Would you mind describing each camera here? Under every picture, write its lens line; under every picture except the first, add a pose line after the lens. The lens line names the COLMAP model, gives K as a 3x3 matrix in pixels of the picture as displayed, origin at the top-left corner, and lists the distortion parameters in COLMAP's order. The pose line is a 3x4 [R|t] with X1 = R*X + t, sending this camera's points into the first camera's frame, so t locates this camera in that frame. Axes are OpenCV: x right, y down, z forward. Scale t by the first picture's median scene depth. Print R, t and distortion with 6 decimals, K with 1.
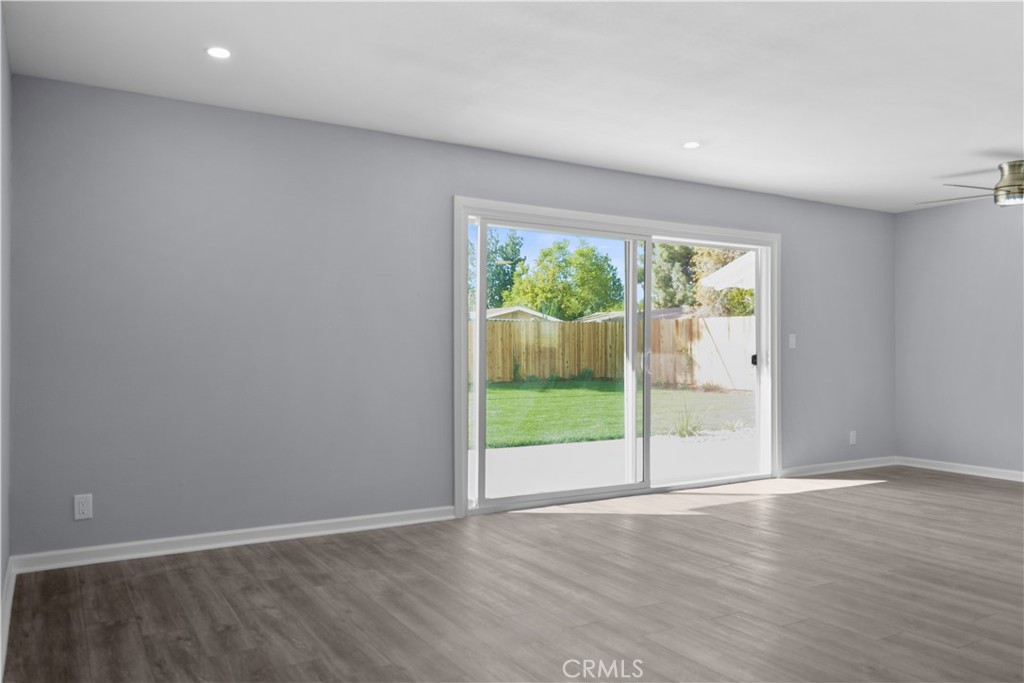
lens RADIAL K [[754.8, 0, 510.8], [0, 754.8, 346.2], [0, 0, 1]] dist [-0.005294, -0.003775]
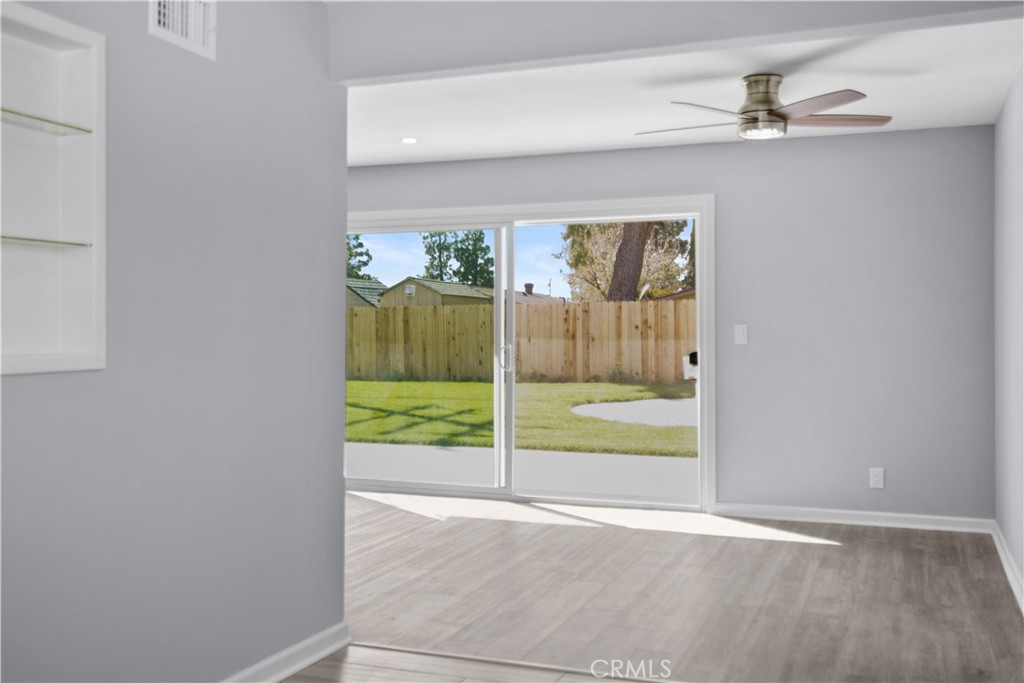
lens RADIAL K [[1069.3, 0, 510.0], [0, 1069.3, 338.7], [0, 0, 1]] dist [-0.000117, 0.000000]
pose [[0.613379, -0.001340, -0.789788, 1.072913], [0.003697, 0.999992, 0.001174, -0.004563], [0.789780, -0.003640, 0.613379, 0.174089]]
